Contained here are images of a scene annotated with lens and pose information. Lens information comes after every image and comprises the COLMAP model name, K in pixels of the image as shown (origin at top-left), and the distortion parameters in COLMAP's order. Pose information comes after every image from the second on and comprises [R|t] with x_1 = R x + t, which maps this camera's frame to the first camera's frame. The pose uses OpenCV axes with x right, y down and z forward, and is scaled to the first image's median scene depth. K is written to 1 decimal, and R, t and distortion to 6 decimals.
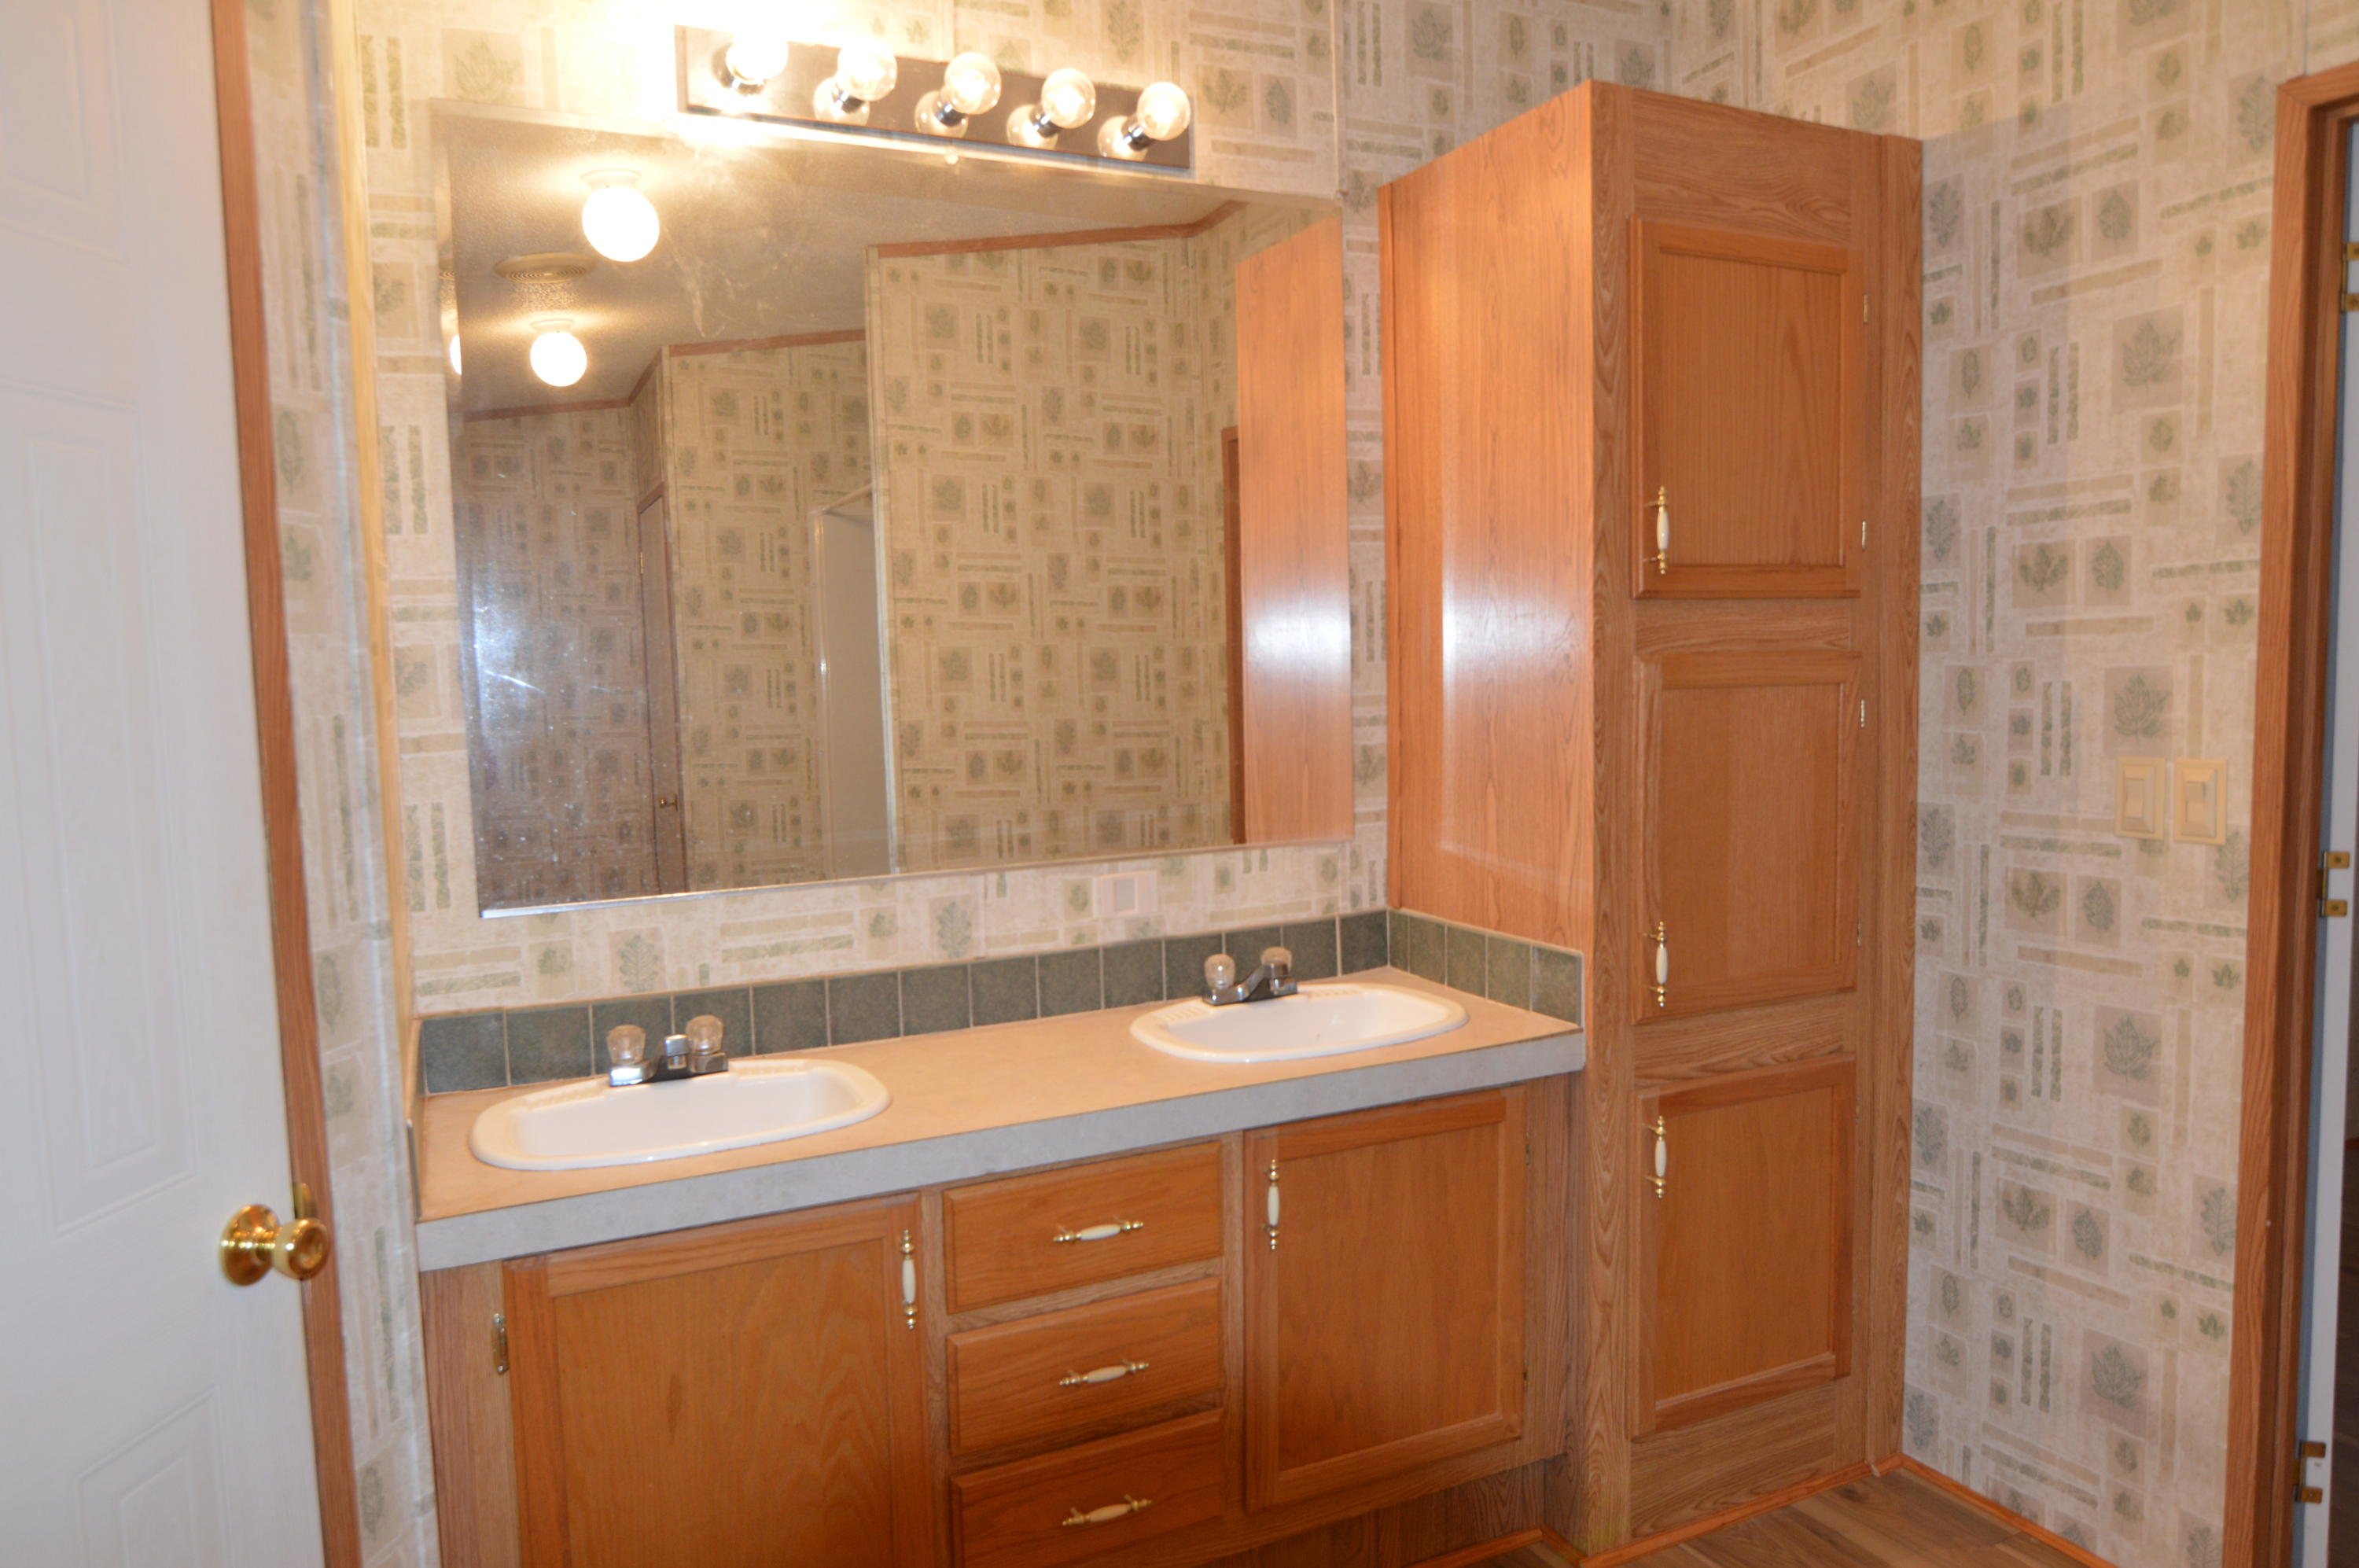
lens RADIAL K [[1519.1, 0, 1157.3], [0, 1519.1, 777.0], [0, 0, 1]] dist [-0.035181, 0.011060]
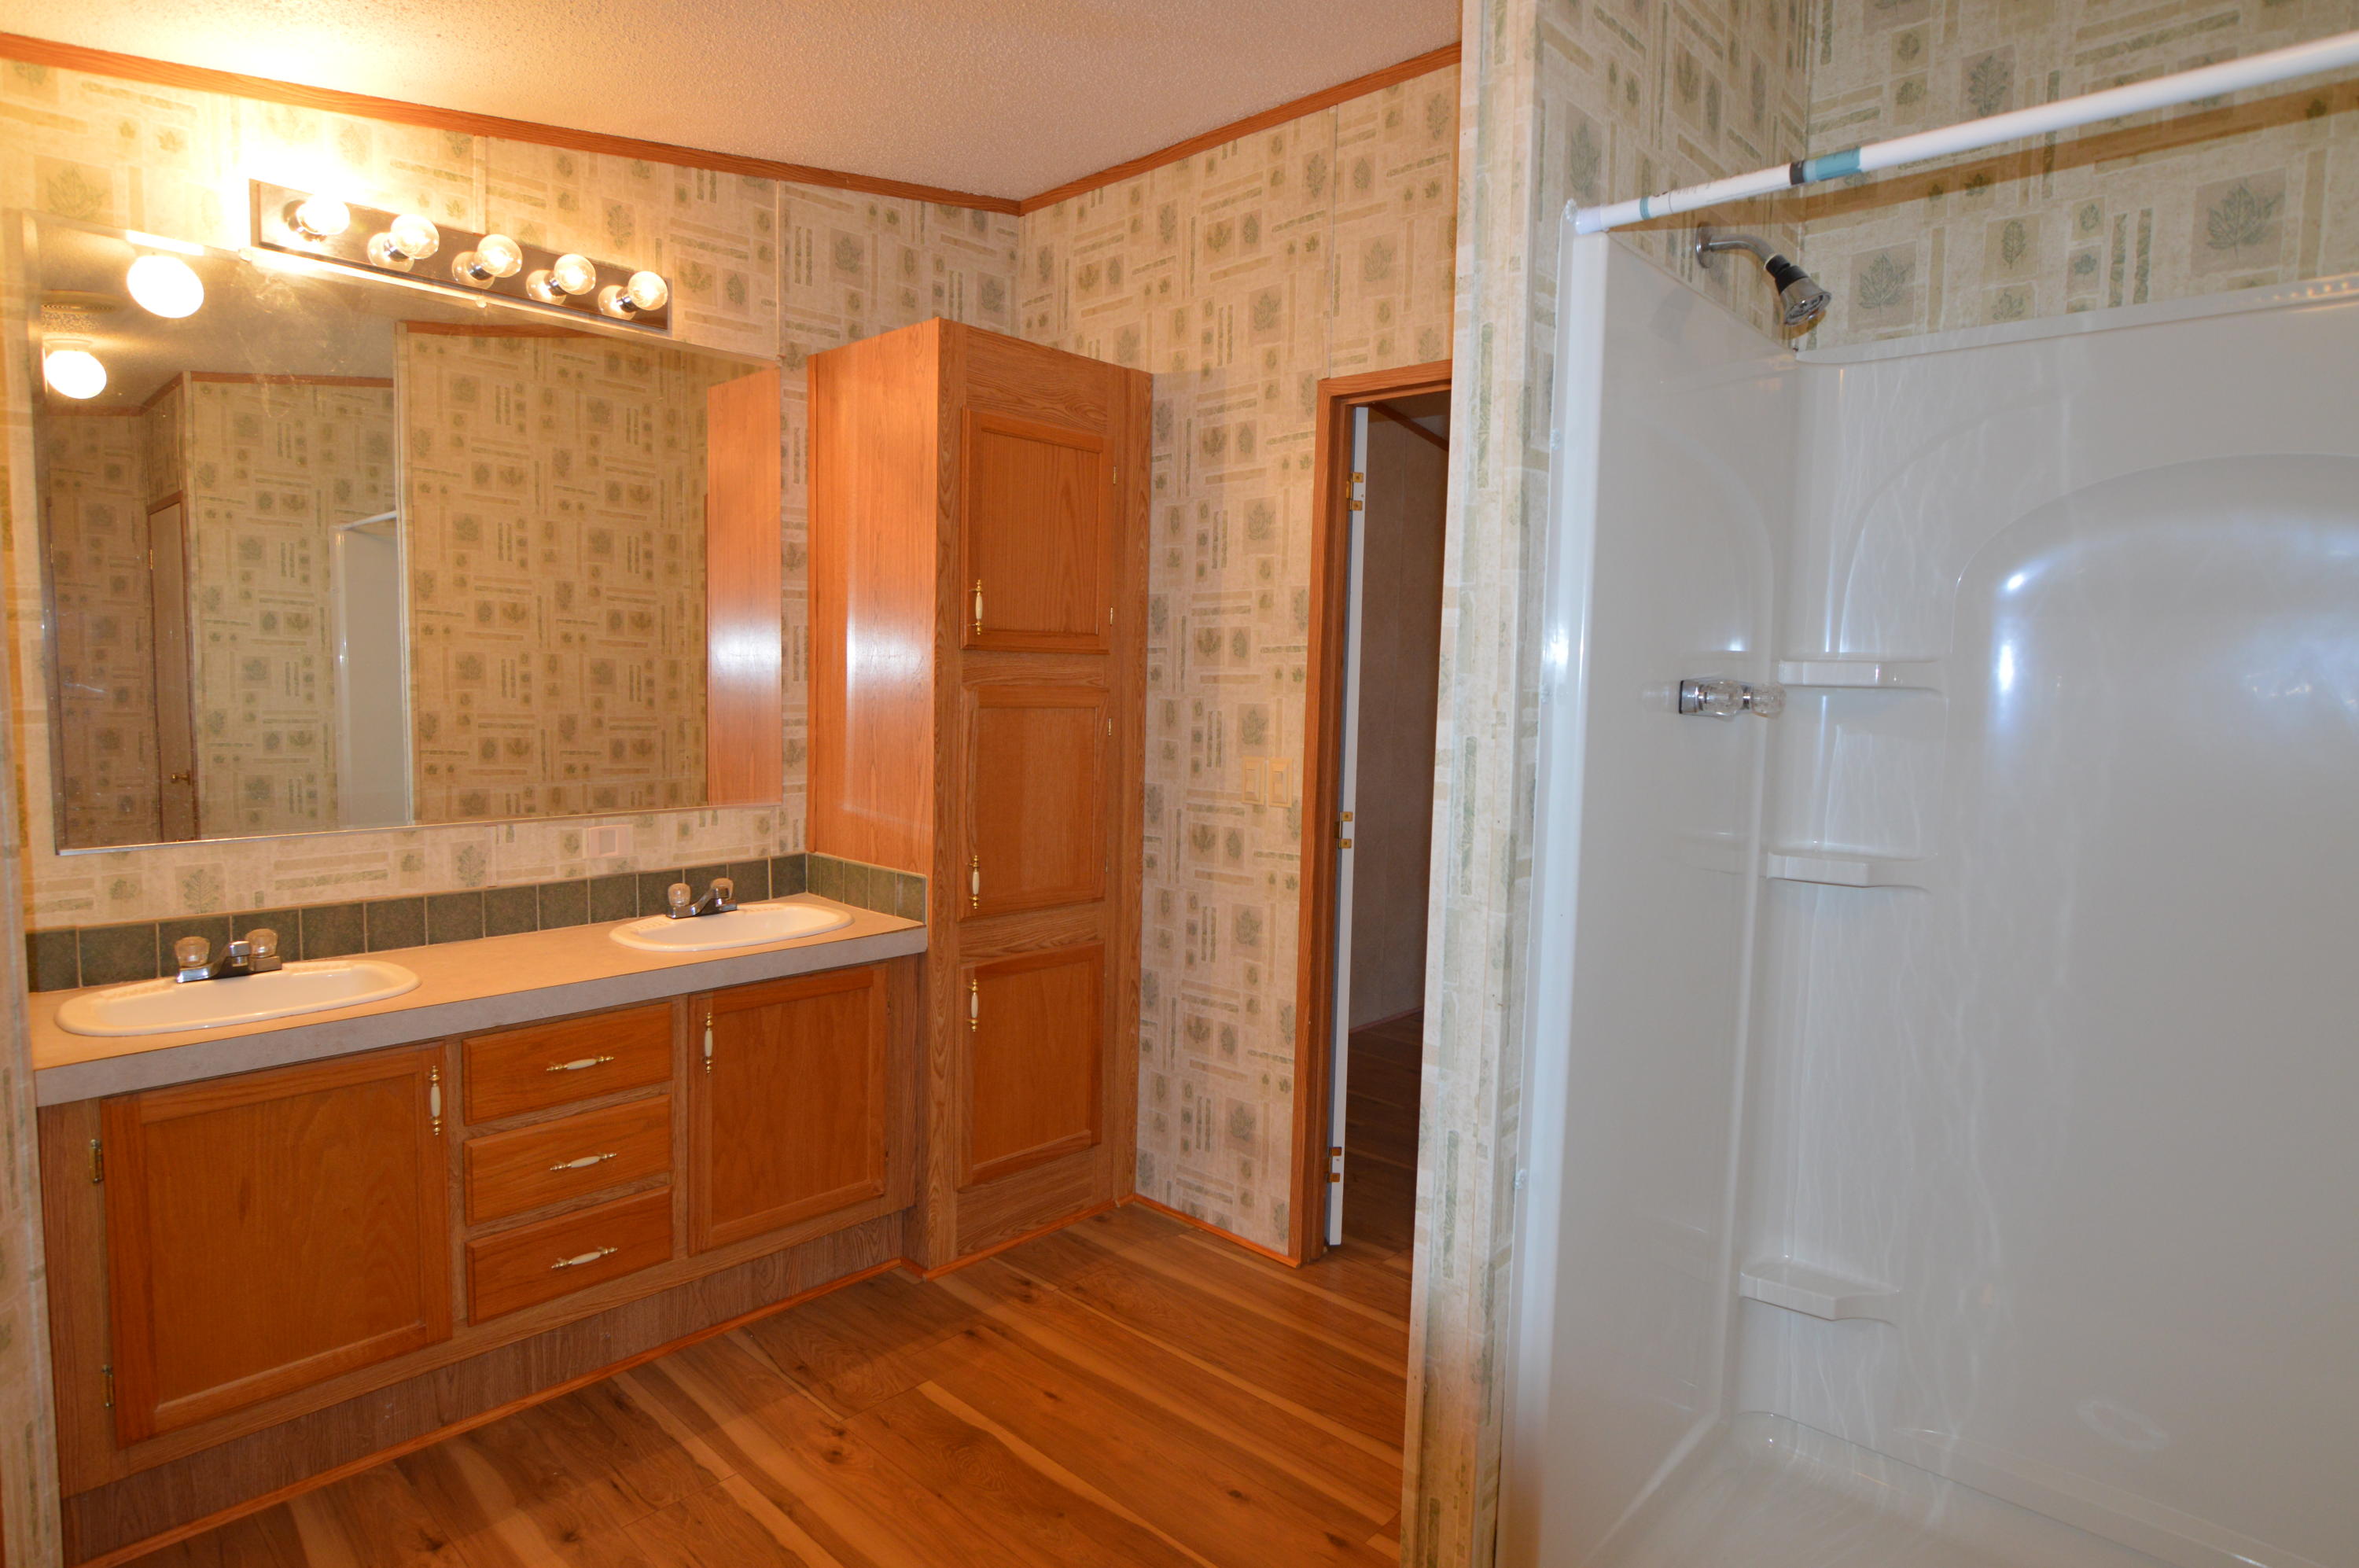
lens RADIAL K [[1281.7, 0, 1179.8], [0, 1281.7, 773.2], [0, 0, 1]] dist [-0.033442, 0.010367]
pose [[0.927307, 0.016325, 0.373945, 0.030508], [-0.016297, 0.999862, -0.003239, 0.011182], [-0.373946, -0.003091, 0.927445, -0.314943]]
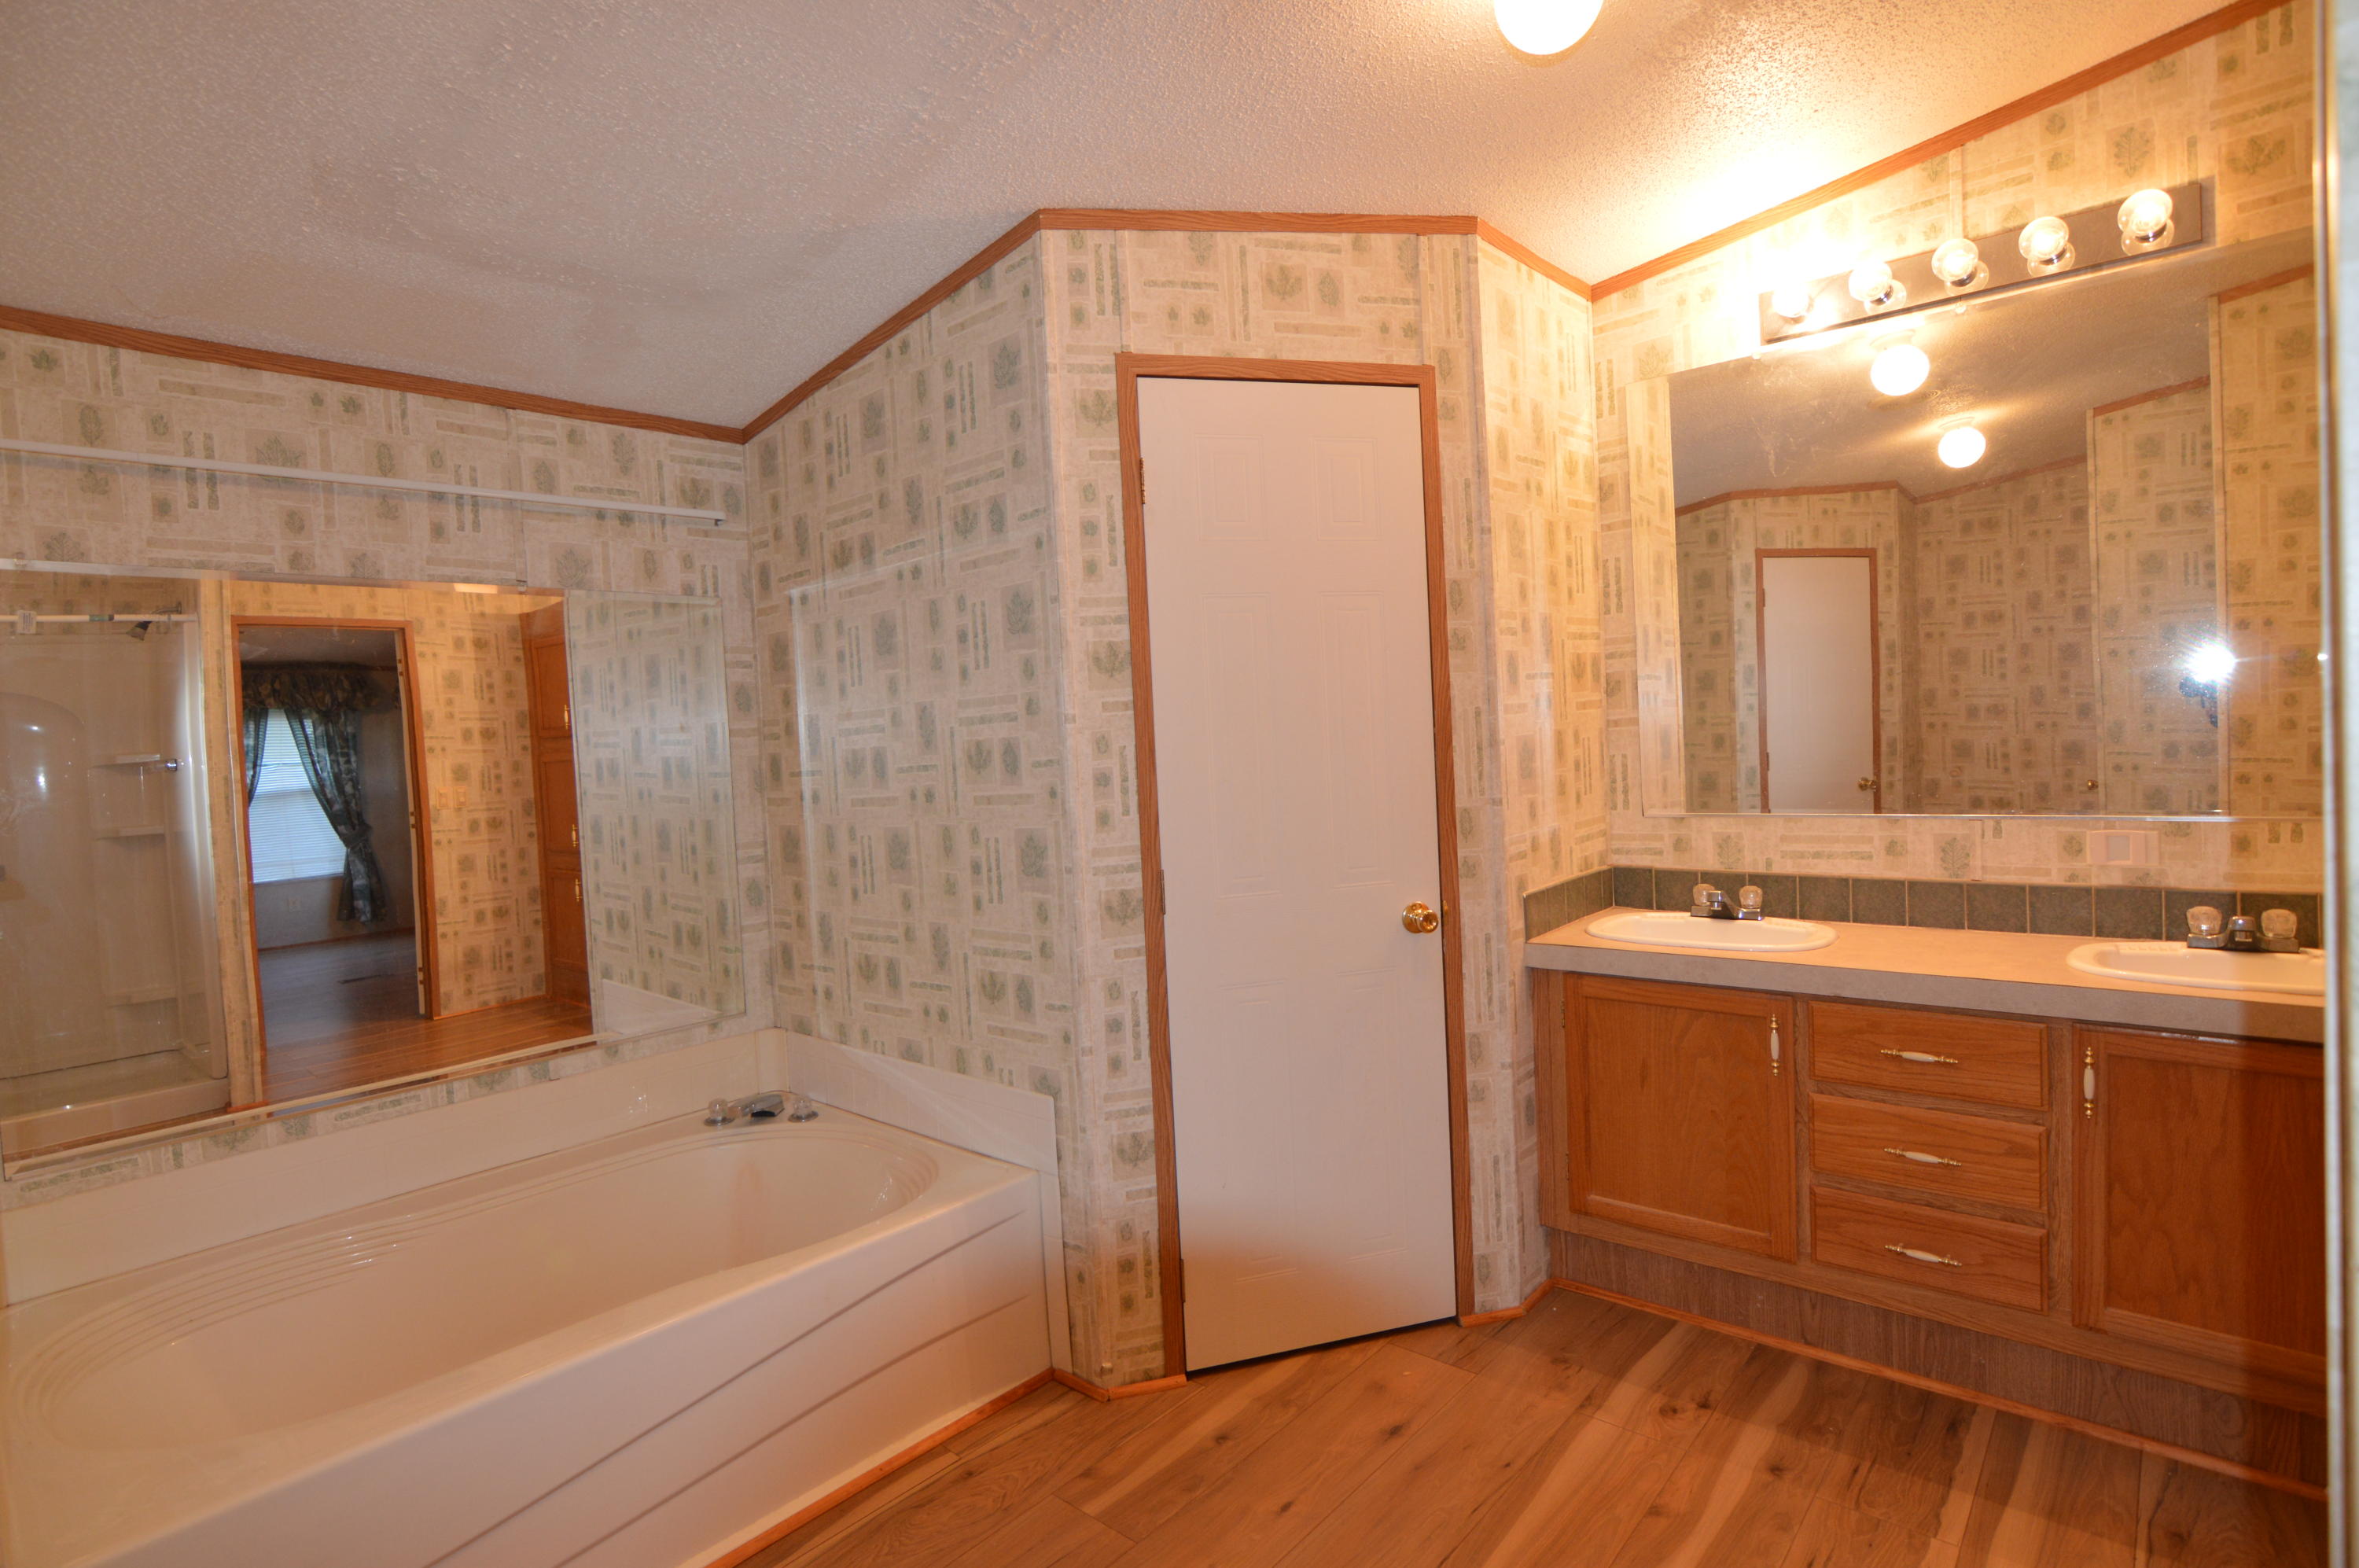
lens RADIAL K [[1164.1, 0, 1175.8], [0, 1164.1, 778.9], [0, 0, 1]] dist [-0.030066, 0.007259]
pose [[0.394014, 0.042946, -0.918101, 0.592020], [-0.032862, 0.998927, 0.032623, 0.017810], [0.918517, 0.017317, 0.395002, -0.089642]]
